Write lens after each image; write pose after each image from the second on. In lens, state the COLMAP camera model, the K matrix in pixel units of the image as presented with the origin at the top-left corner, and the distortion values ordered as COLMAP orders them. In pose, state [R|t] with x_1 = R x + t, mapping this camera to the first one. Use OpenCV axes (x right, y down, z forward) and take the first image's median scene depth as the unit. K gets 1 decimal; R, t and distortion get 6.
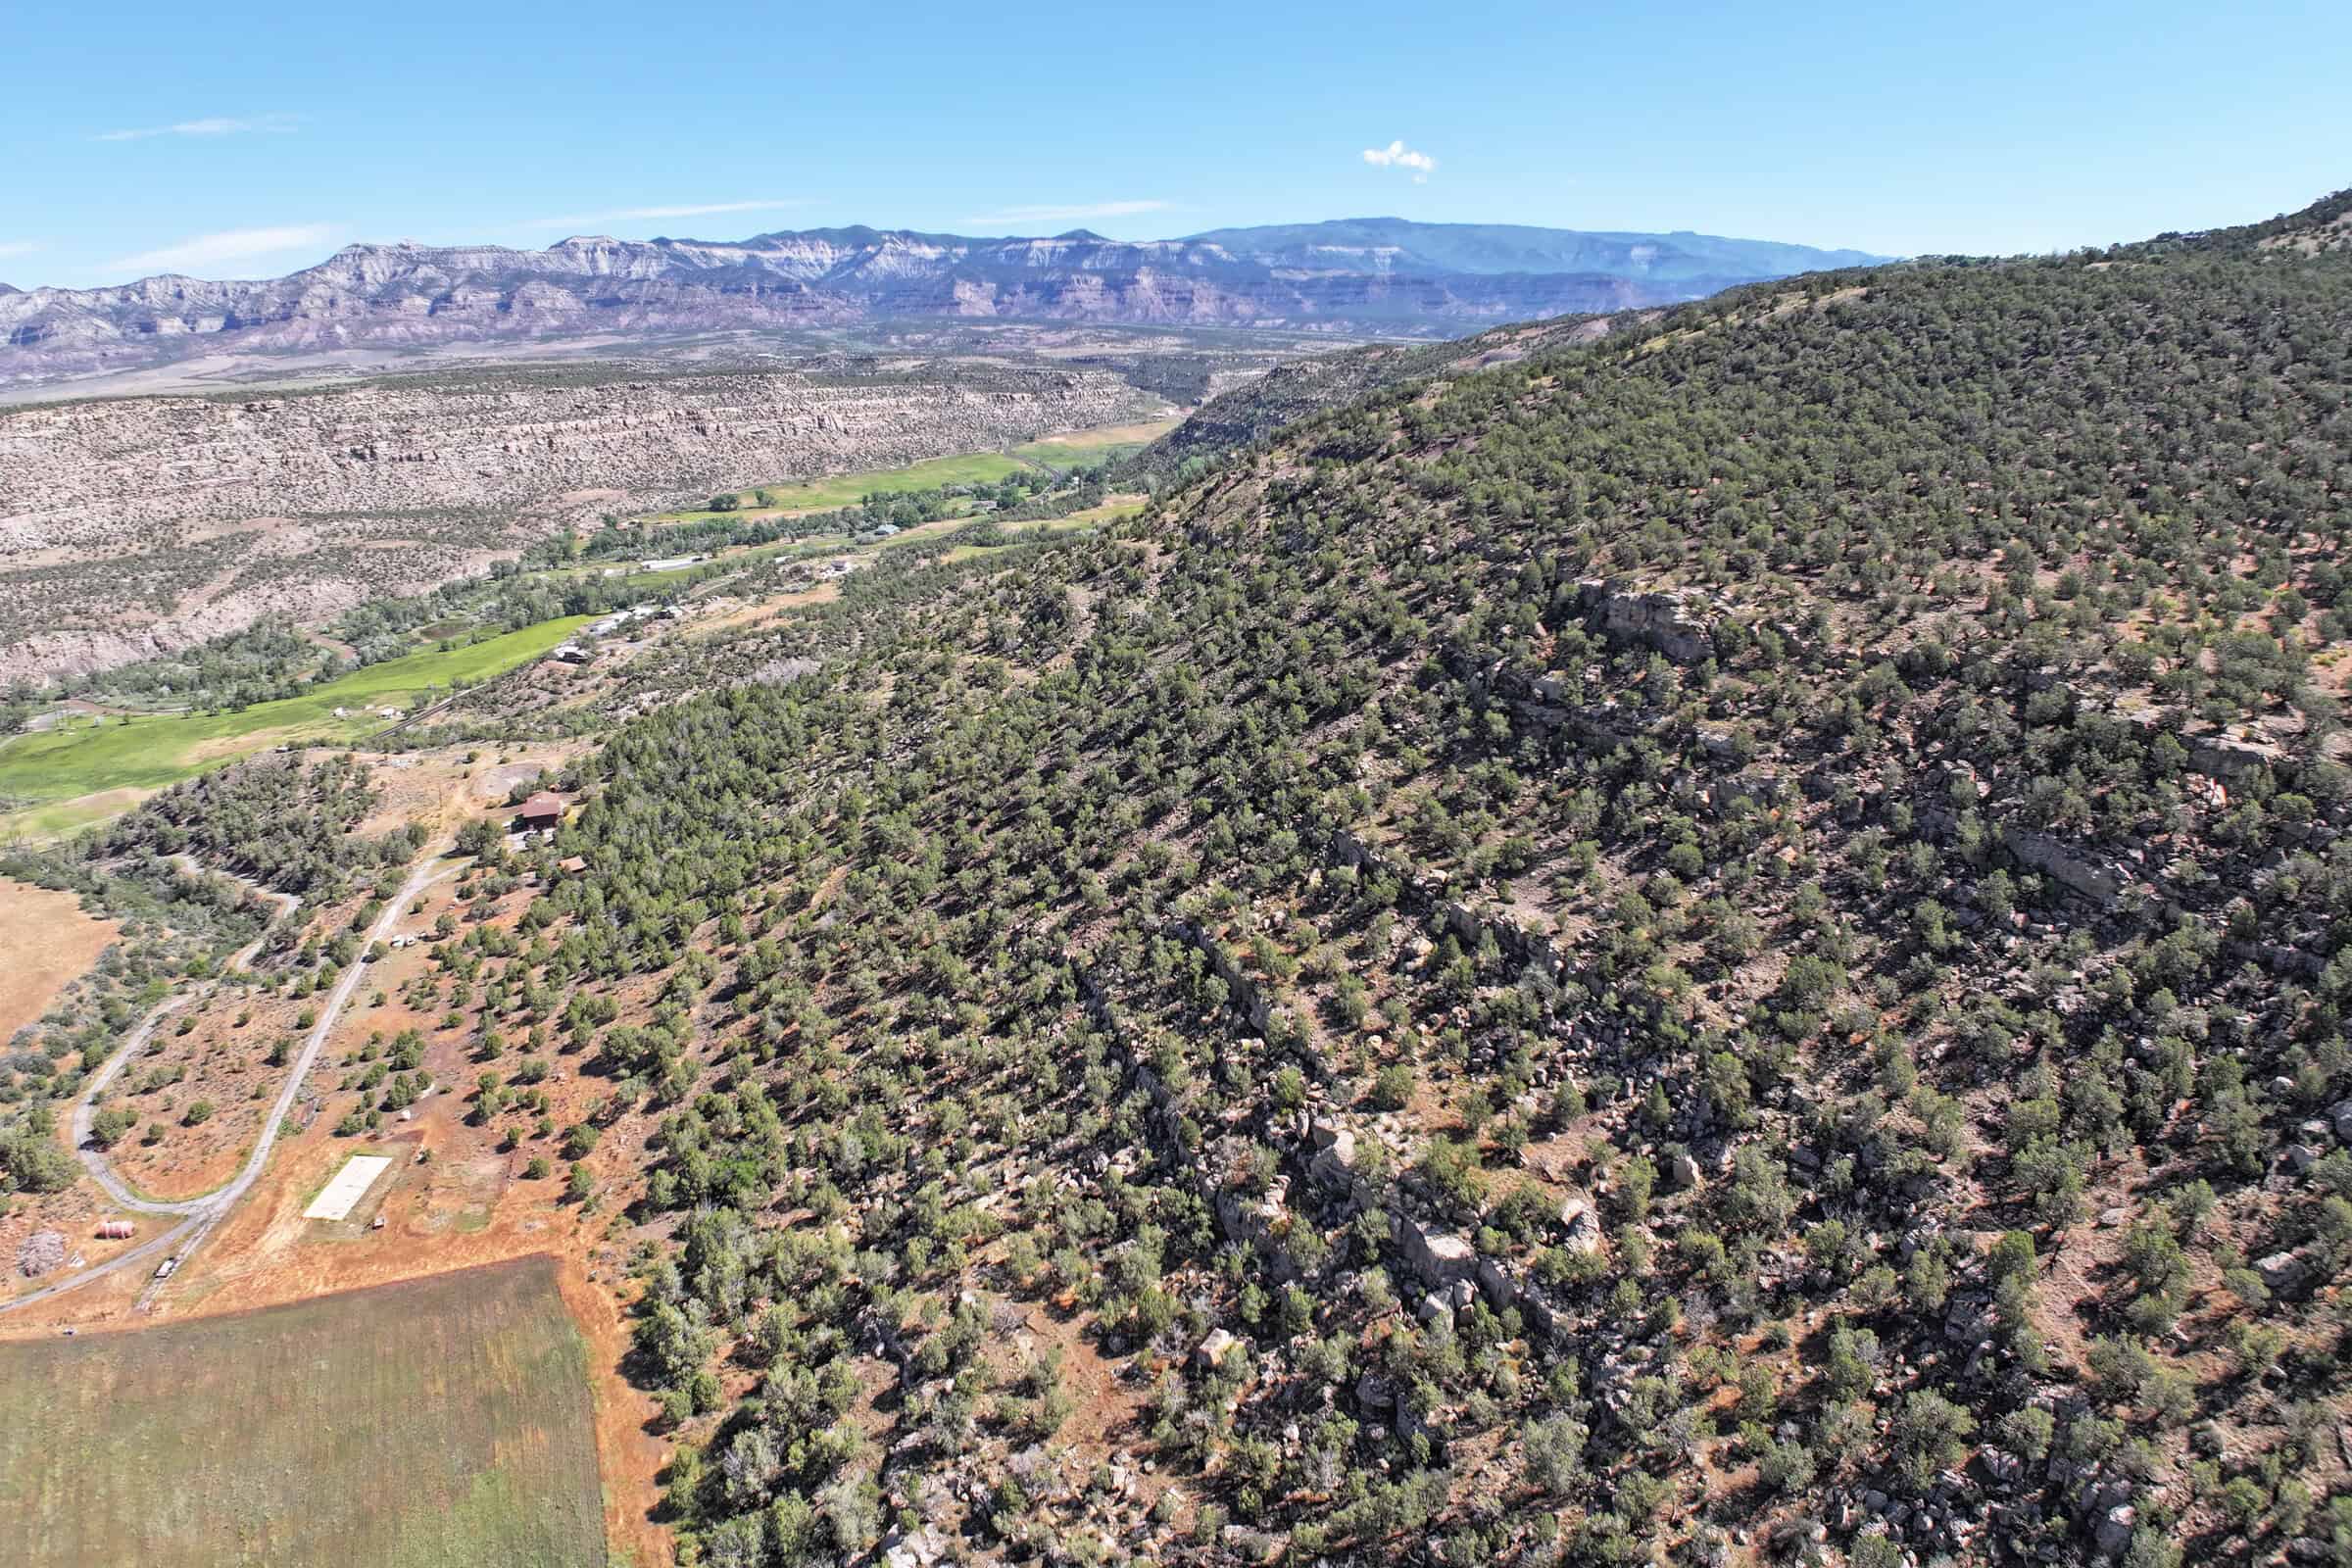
lens RADIAL K [[1474.8, 0, 1170.6], [0, 1474.8, 675.1], [0, 0, 1]] dist [-0.174029, 0.020862]
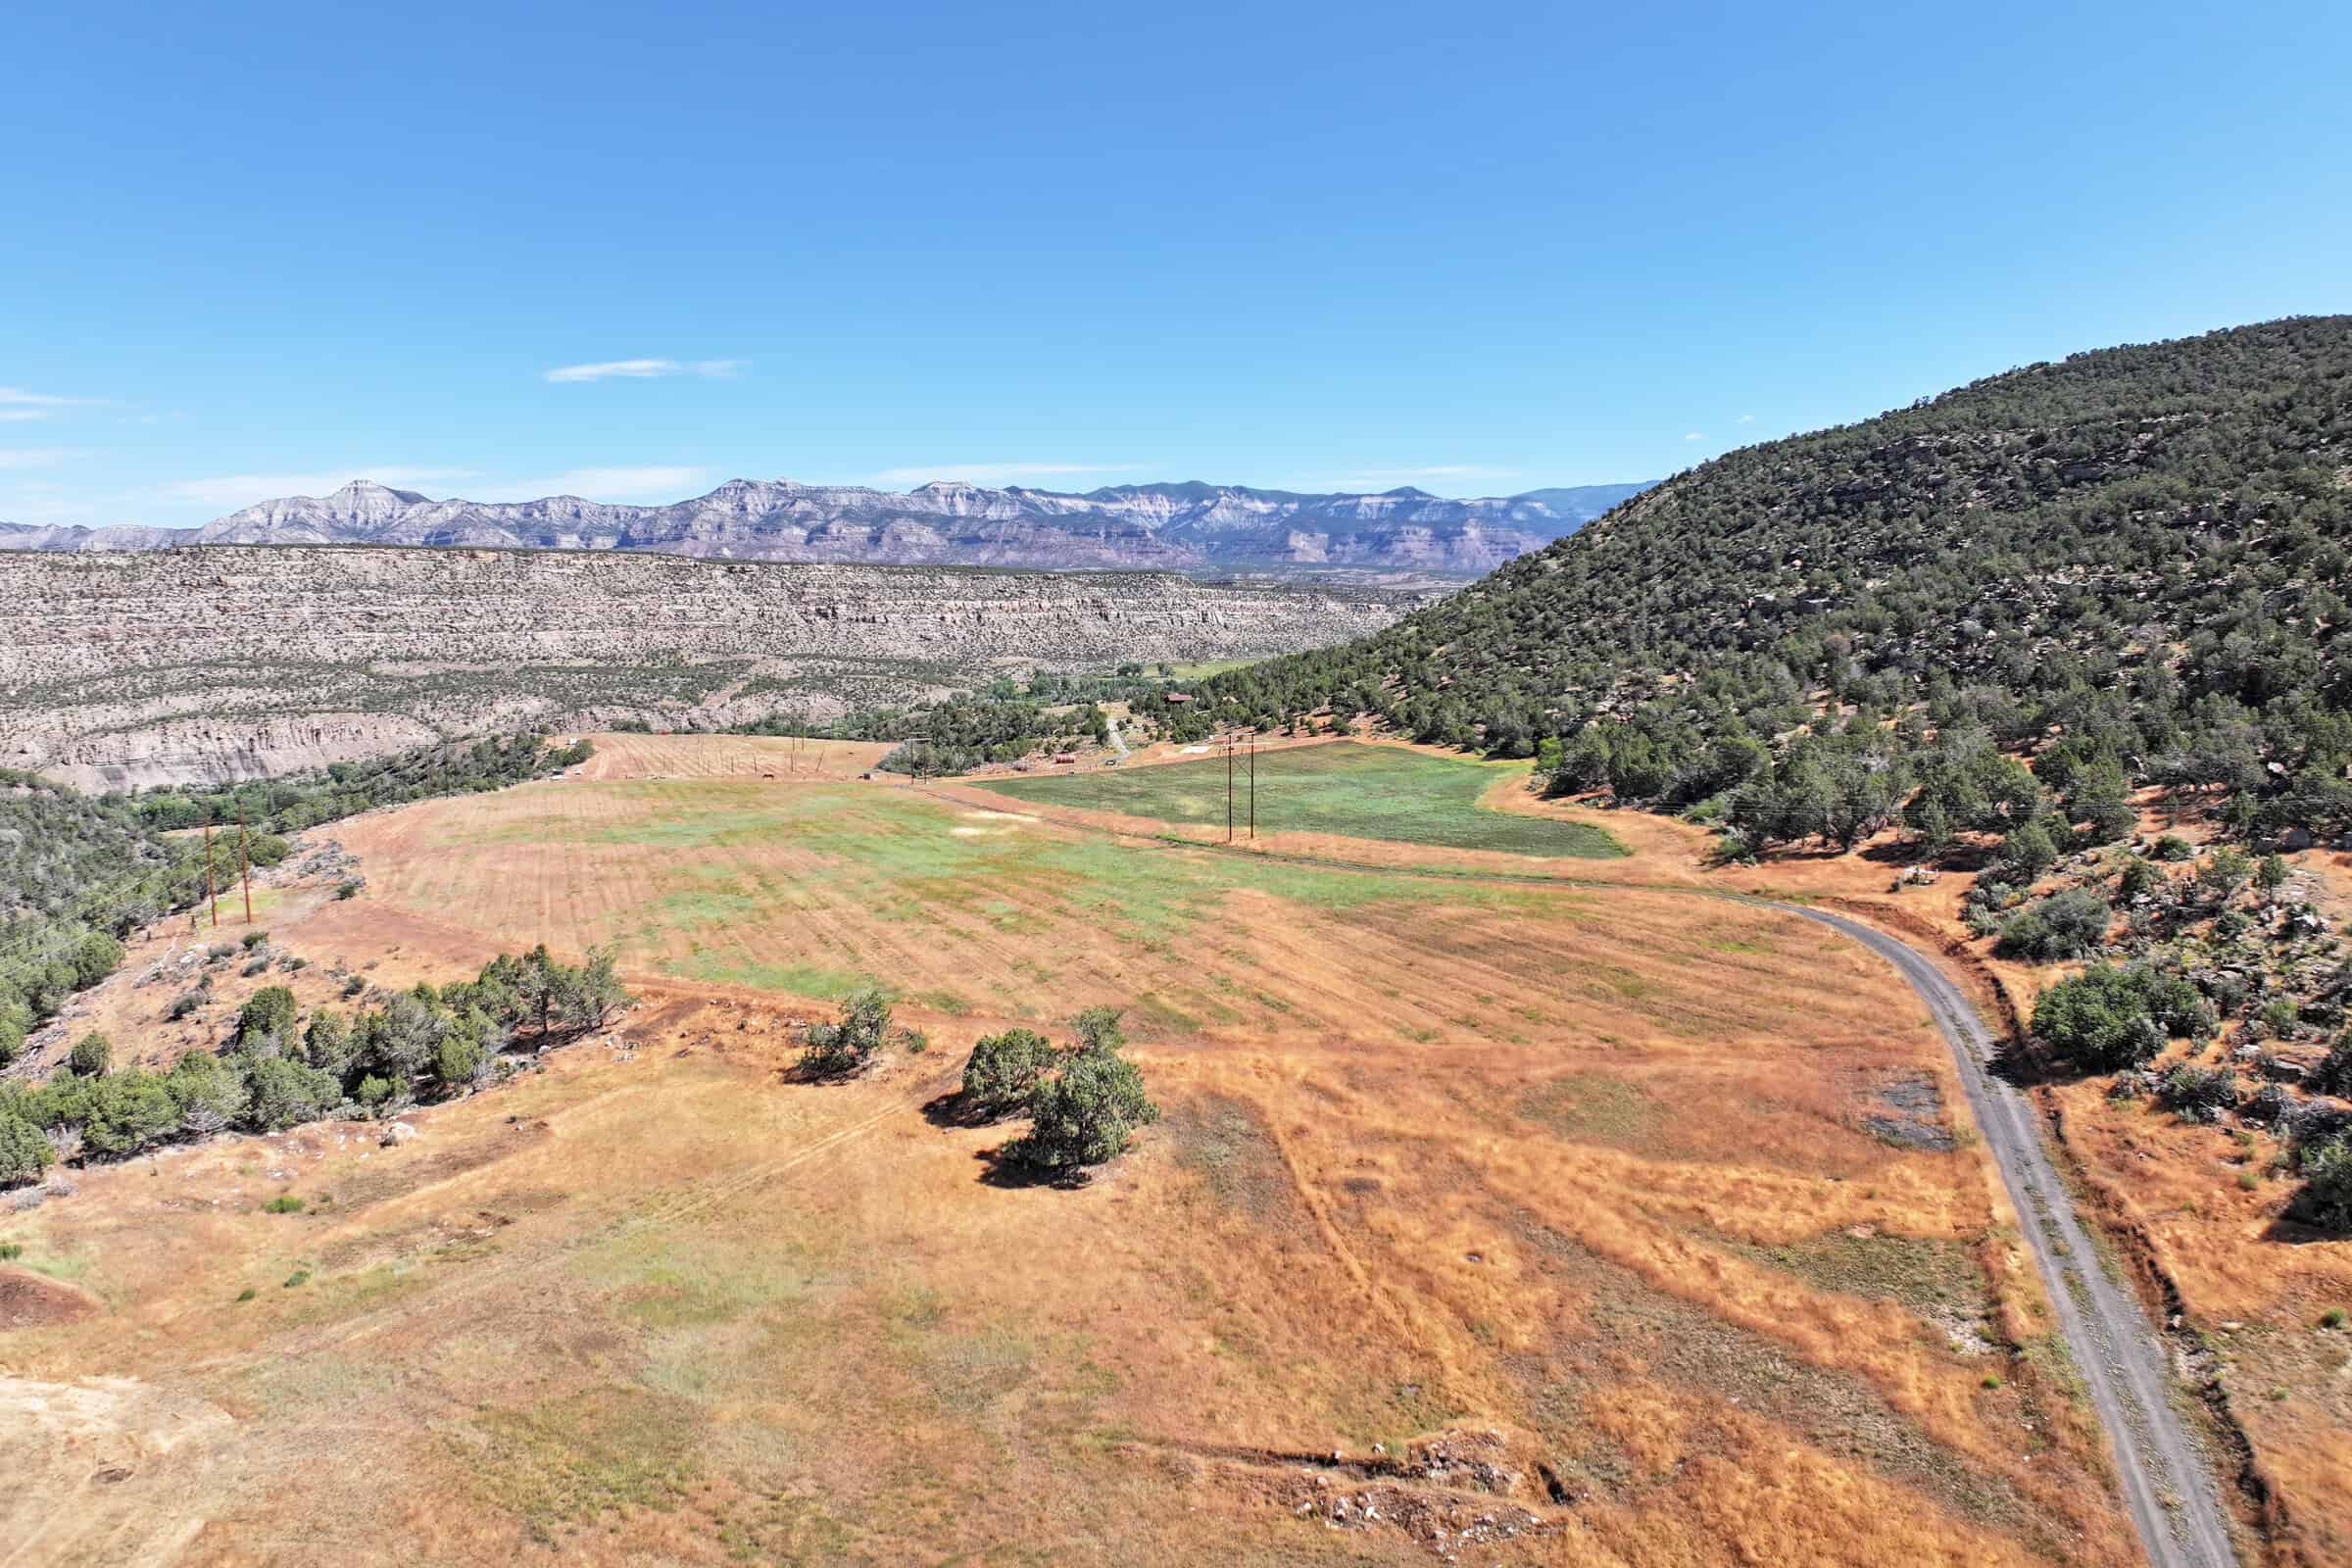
lens RADIAL K [[1474.3, 0, 1183.1], [0, 1474.3, 664.0], [0, 0, 1]] dist [-0.172090, 0.013558]
pose [[0.979042, 0.018340, -0.202829, -0.015318], [-0.055096, 0.982651, -0.177091, 0.041311], [0.196062, 0.184555, 0.963068, -0.062192]]
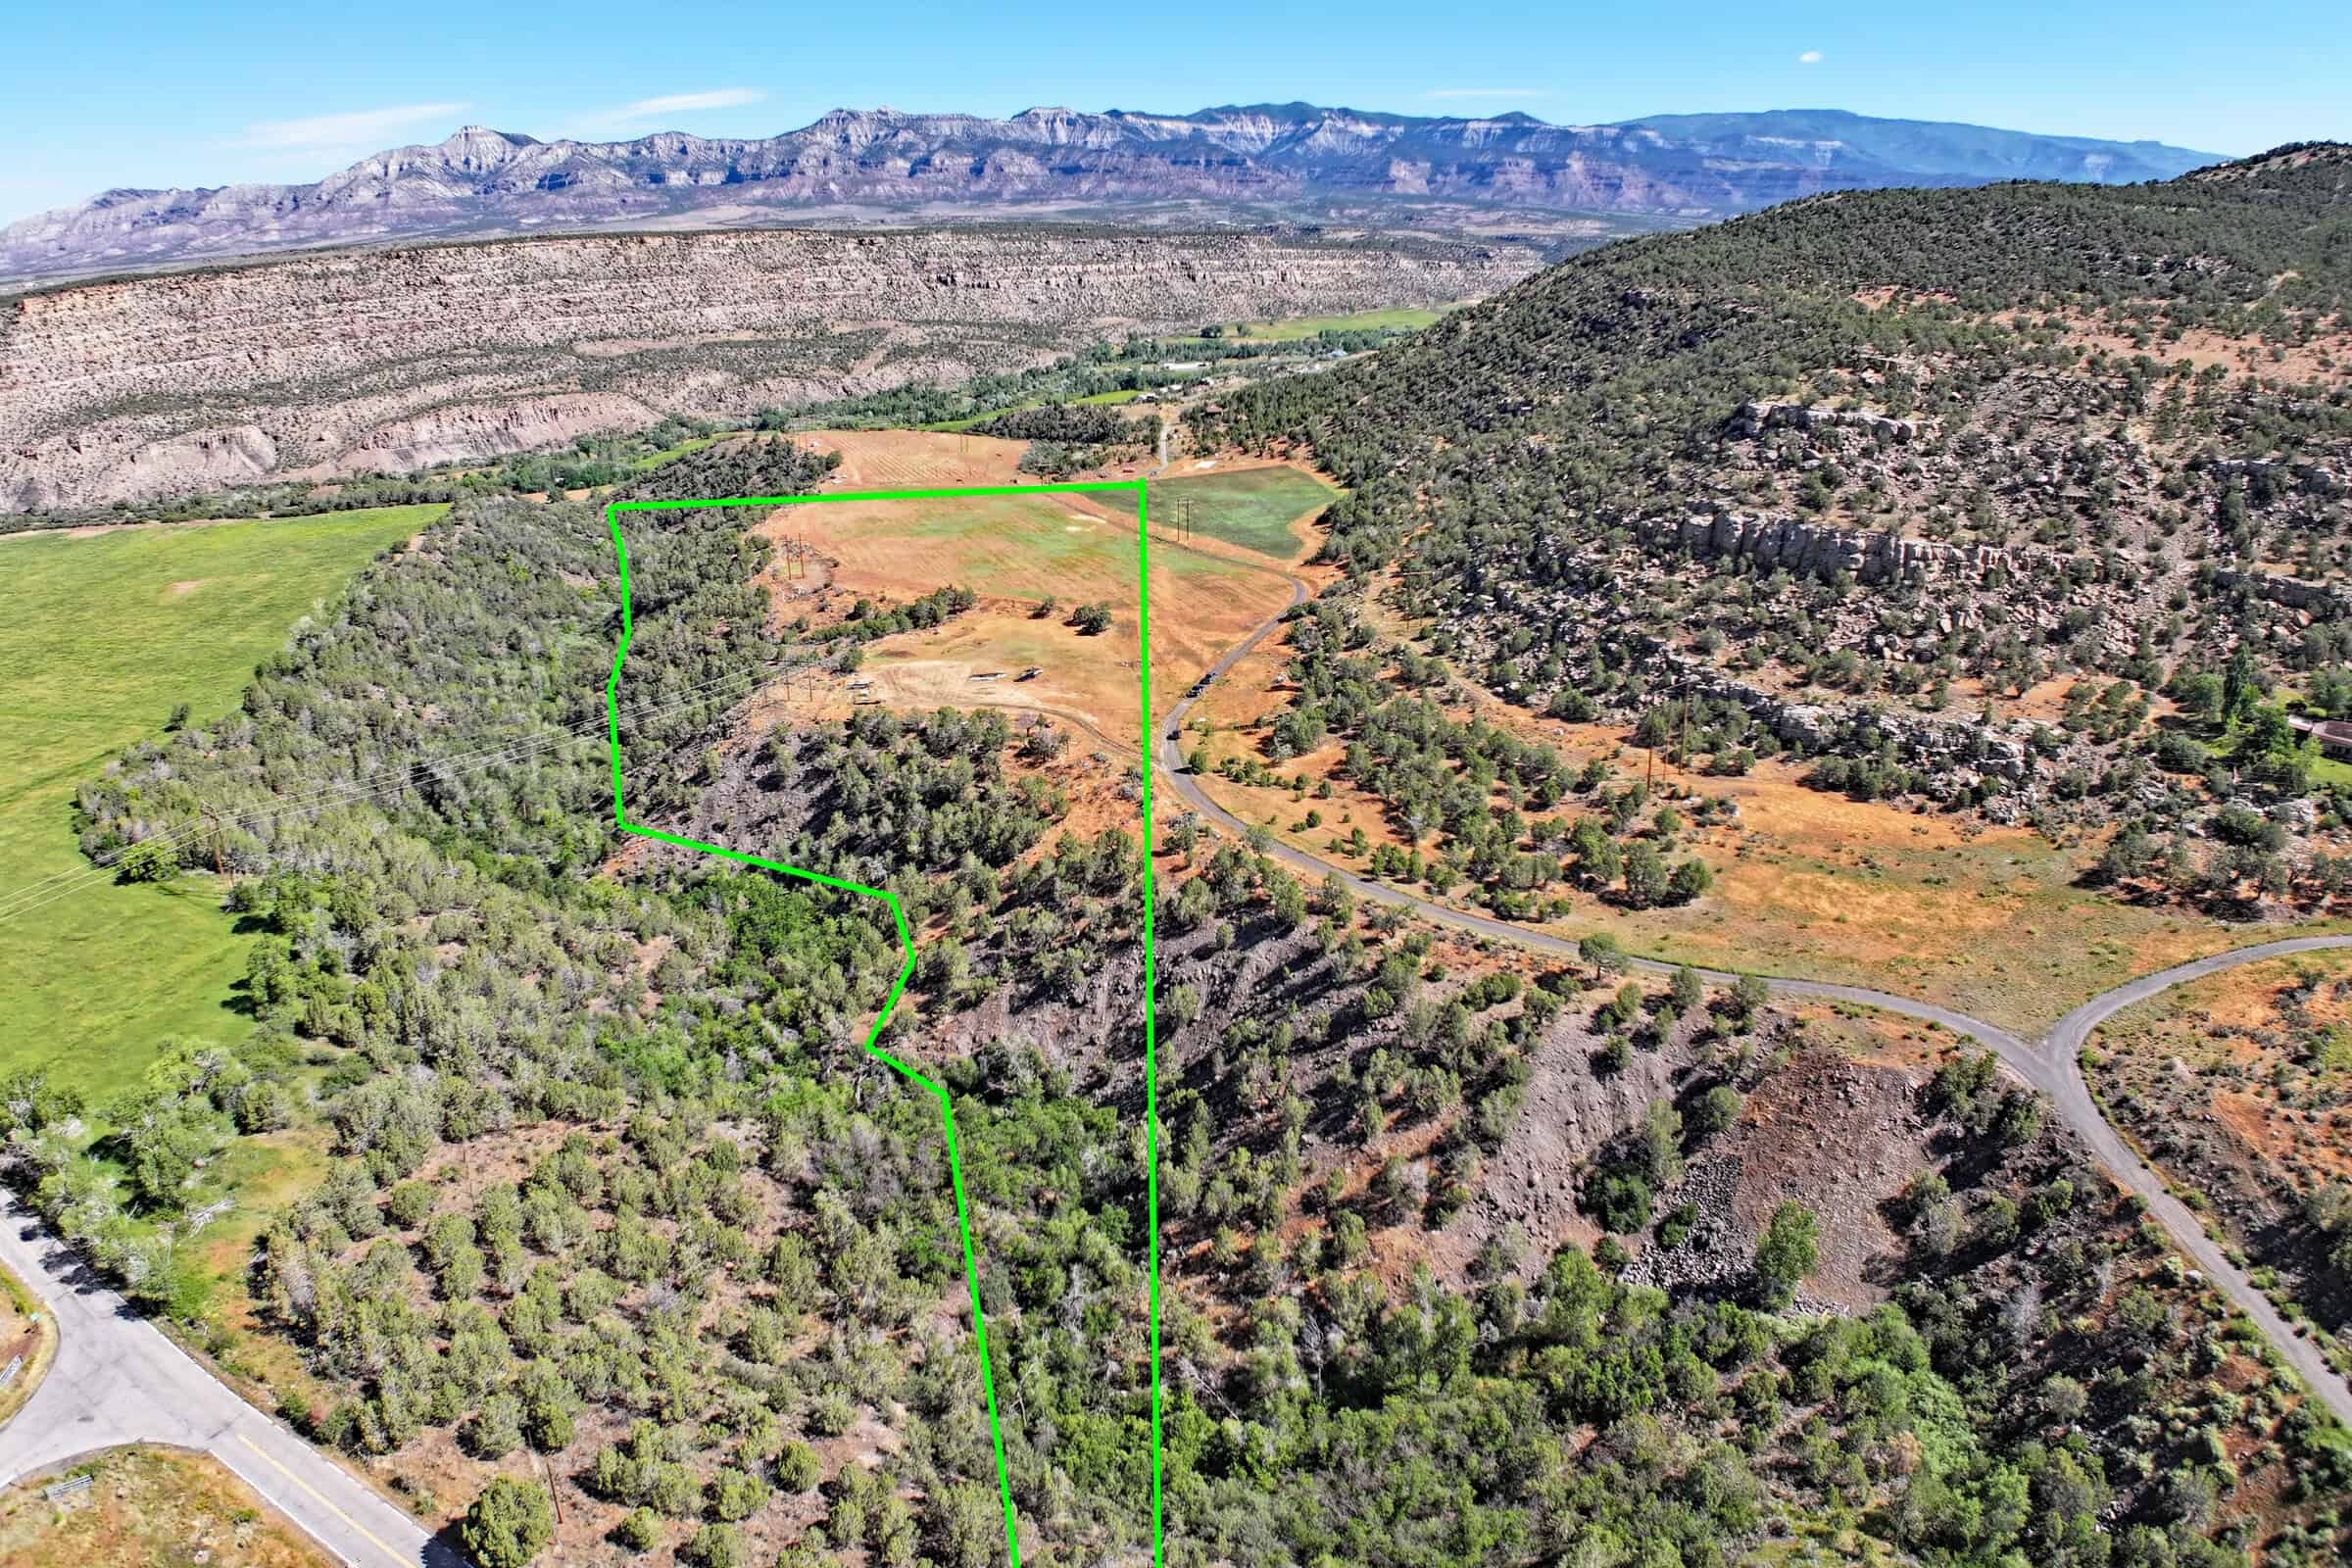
lens RADIAL K [[1474.8, 0, 1170.6], [0, 1474.8, 675.1], [0, 0, 1]] dist [-0.174029, 0.020862]
pose [[0.959965, 0.093926, -0.263905, 0.016827], [-0.072309, 0.993269, 0.090485, 0.037462], [0.270628, -0.067780, 0.960295, -0.153916]]
